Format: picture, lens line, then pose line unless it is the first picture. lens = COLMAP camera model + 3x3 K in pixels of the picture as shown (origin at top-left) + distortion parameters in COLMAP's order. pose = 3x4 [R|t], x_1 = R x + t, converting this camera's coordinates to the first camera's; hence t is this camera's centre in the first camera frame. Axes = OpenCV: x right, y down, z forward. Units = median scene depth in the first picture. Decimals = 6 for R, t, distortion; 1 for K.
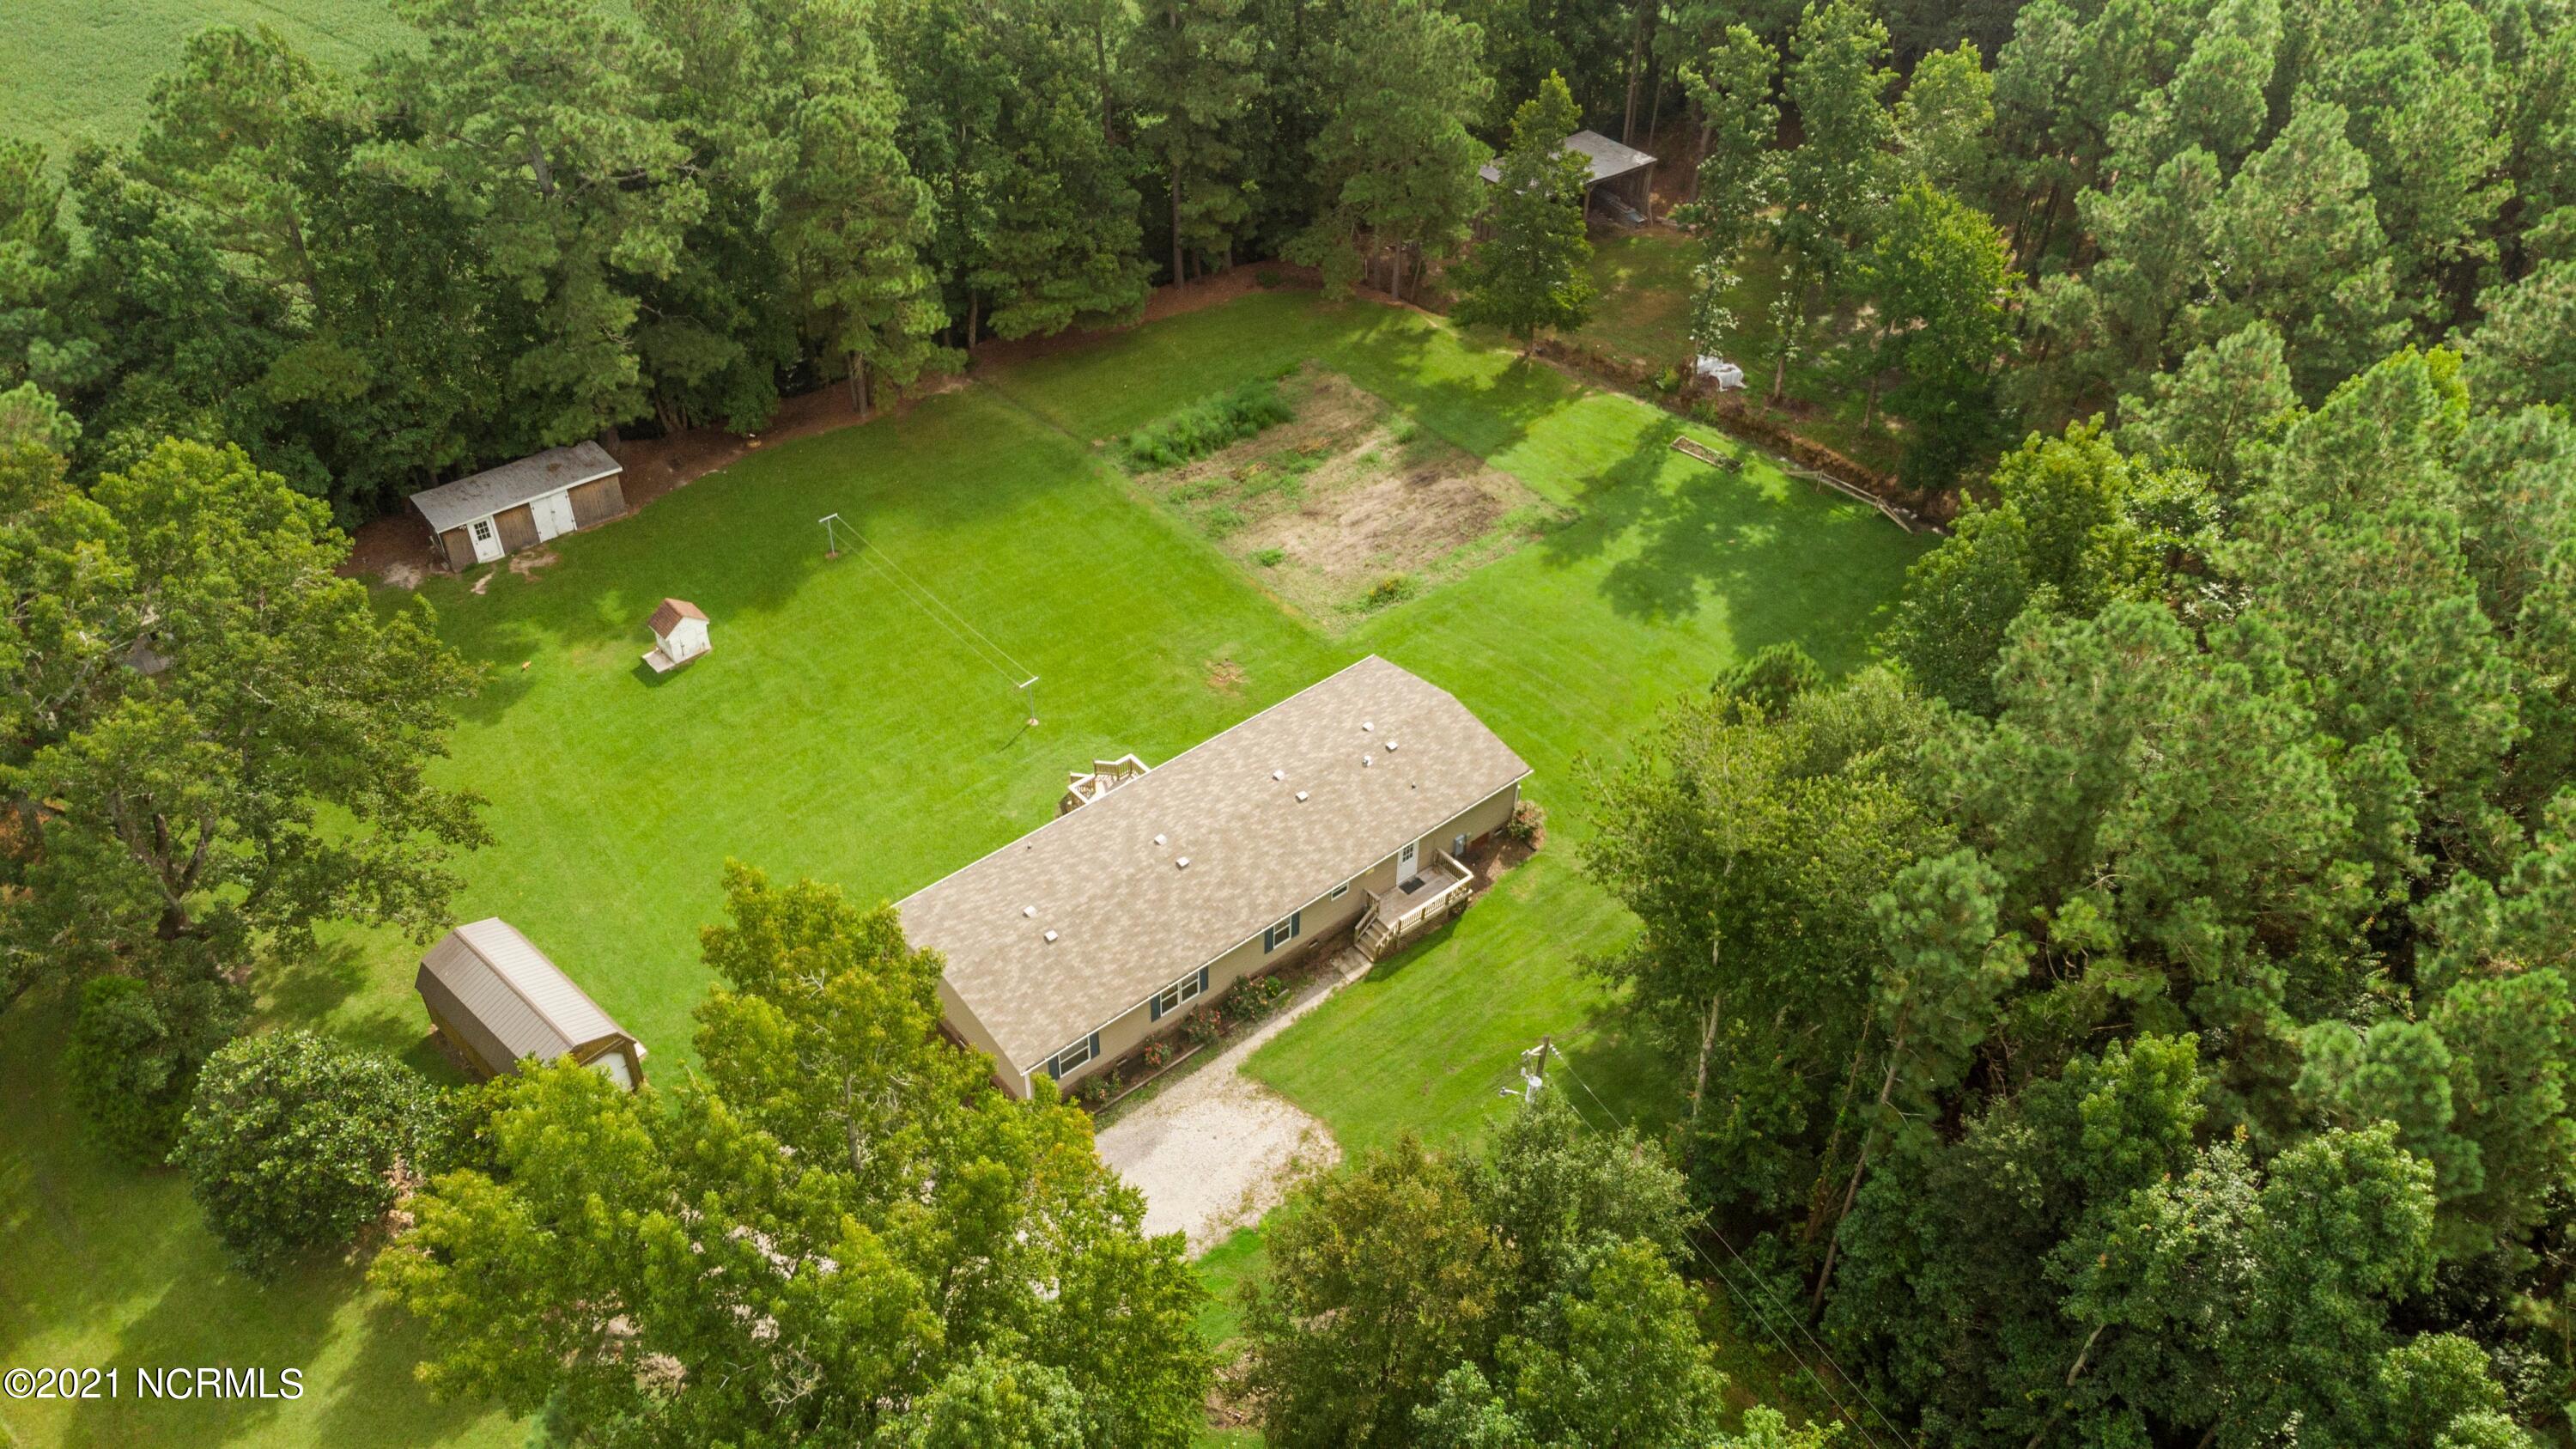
lens RADIAL K [[1924.8, 0, 1290.9], [0, 1924.8, 709.2], [0, 0, 1]] dist [0.046270, 0.004547]
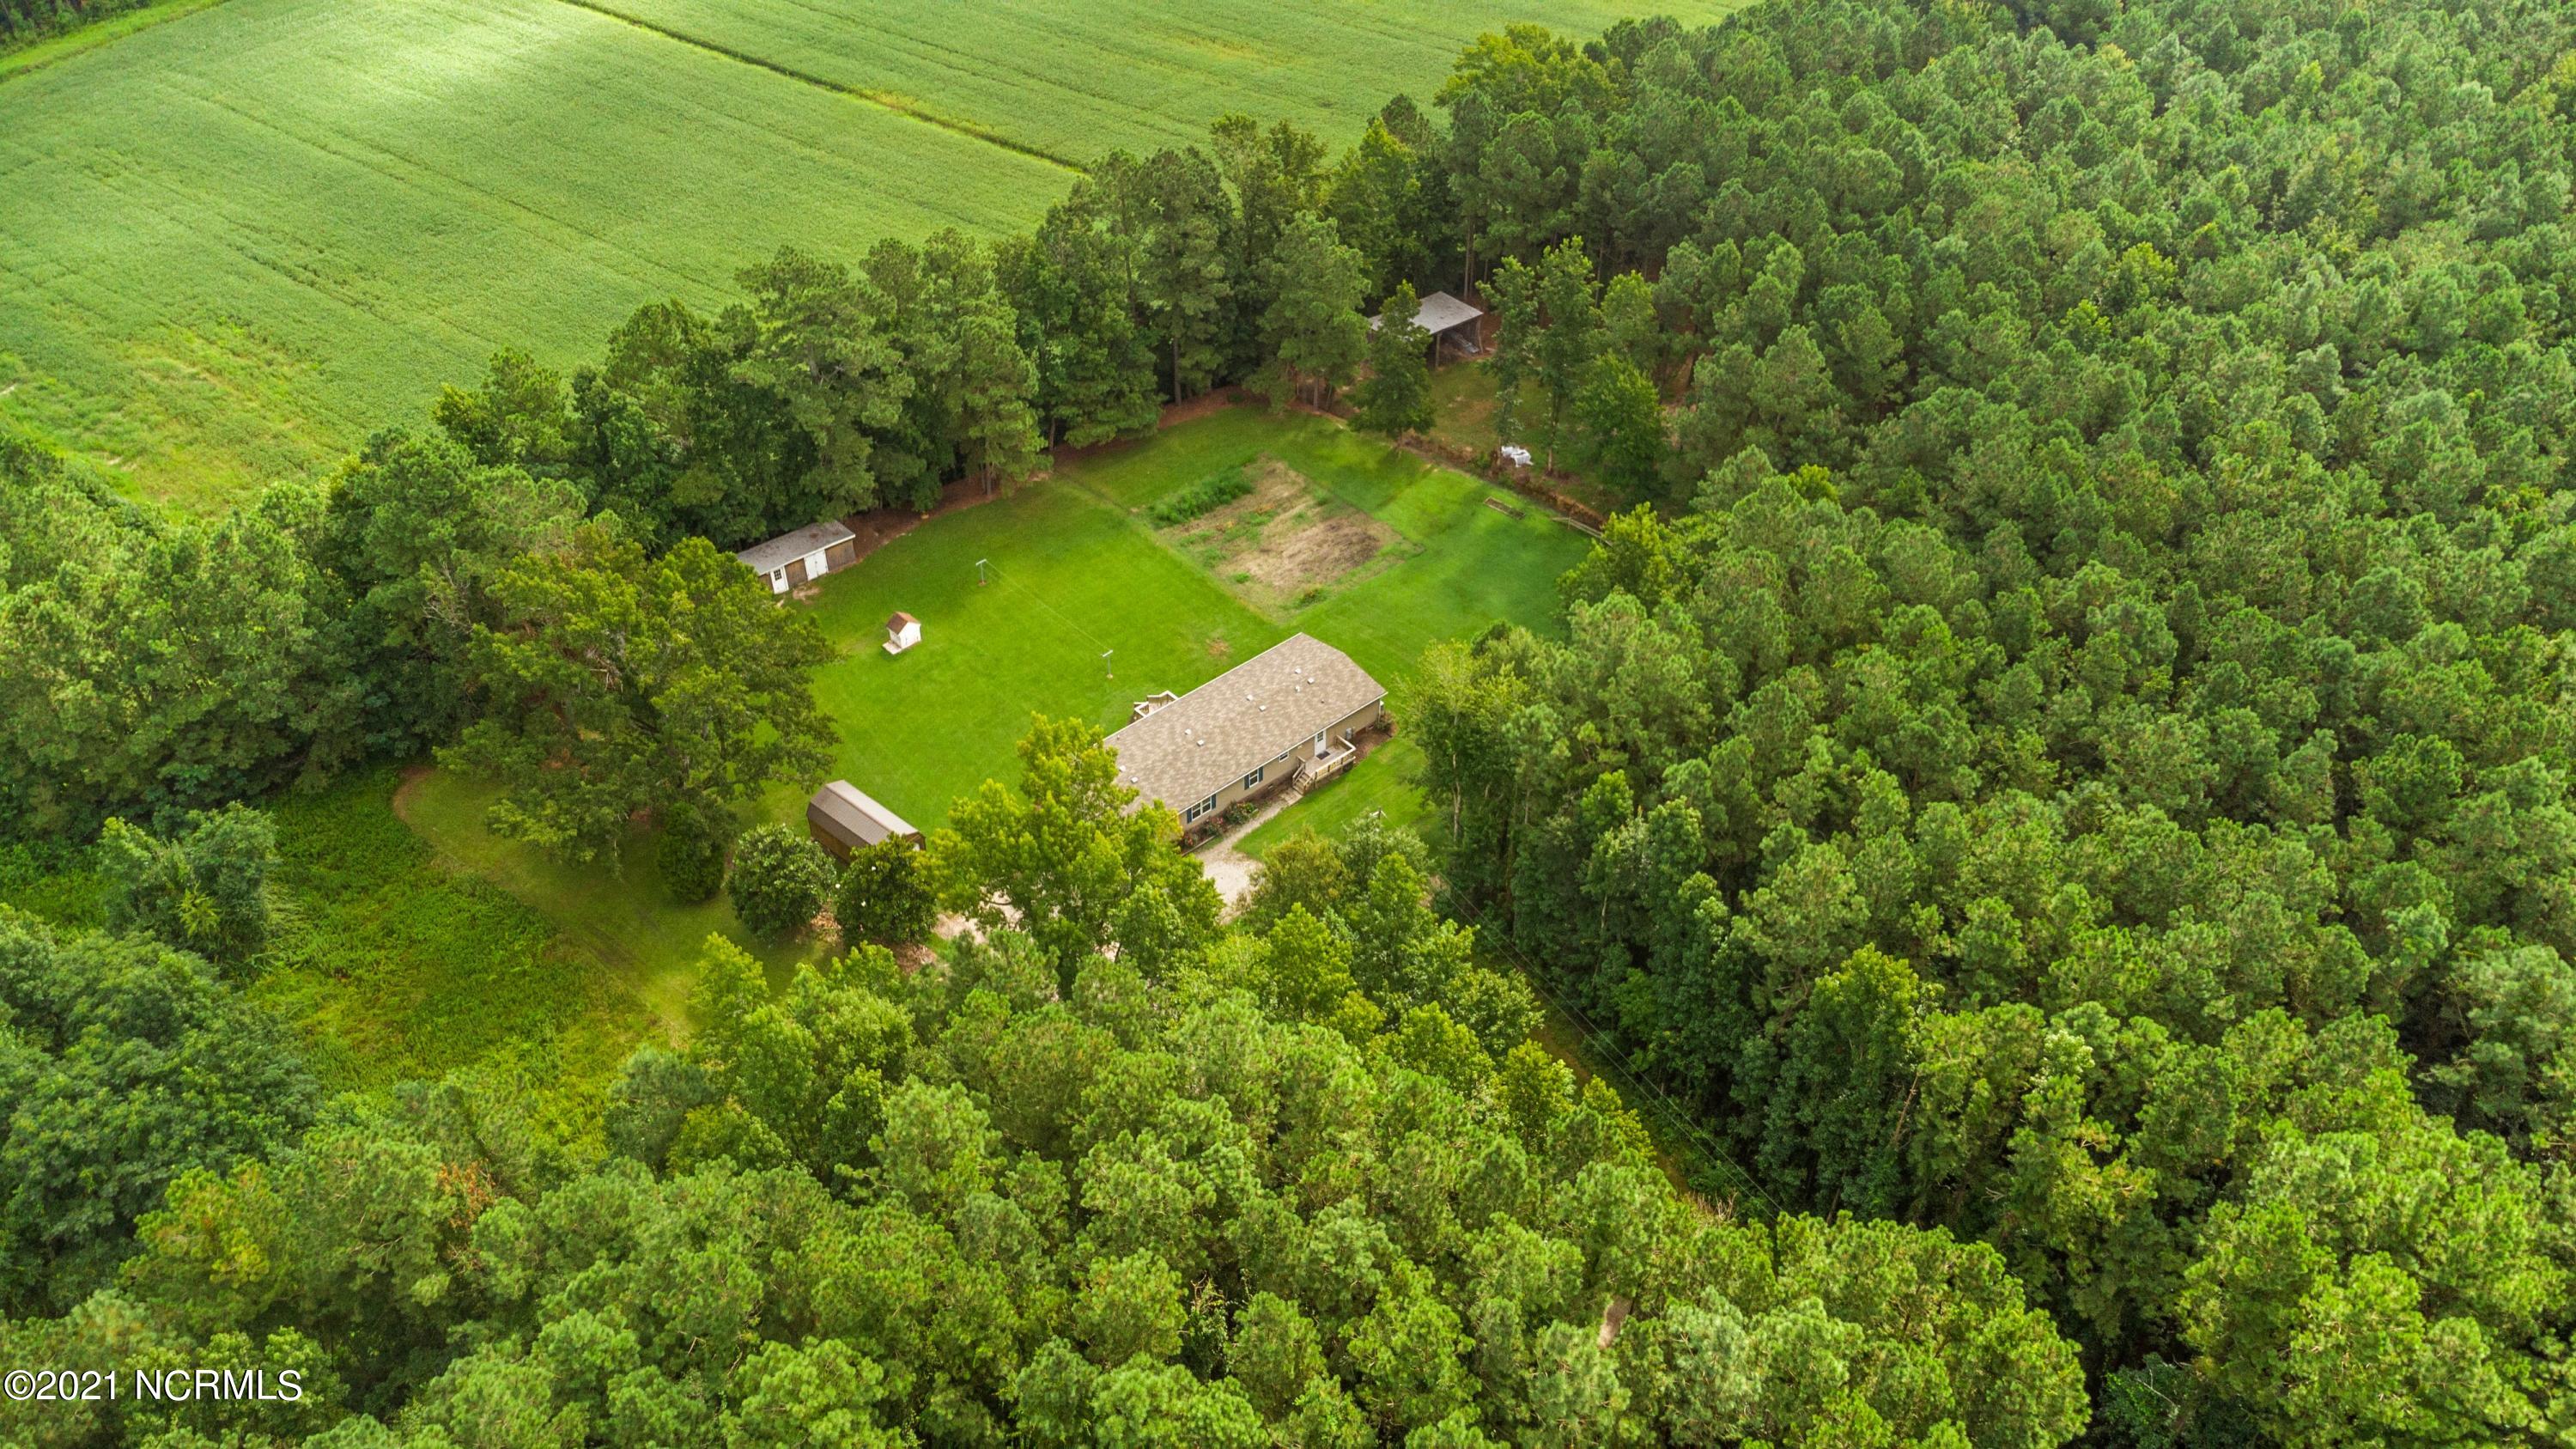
lens RADIAL K [[1924.8, 0, 1296.2], [0, 1924.8, 729.3], [0, 0, 1]] dist [0.046270, 0.004547]
pose [[0.999484, -0.027661, 0.016313, 0.006272], [0.027495, 0.999569, 0.010285, 0.039832], [-0.016590, -0.009832, 0.999814, -0.728983]]
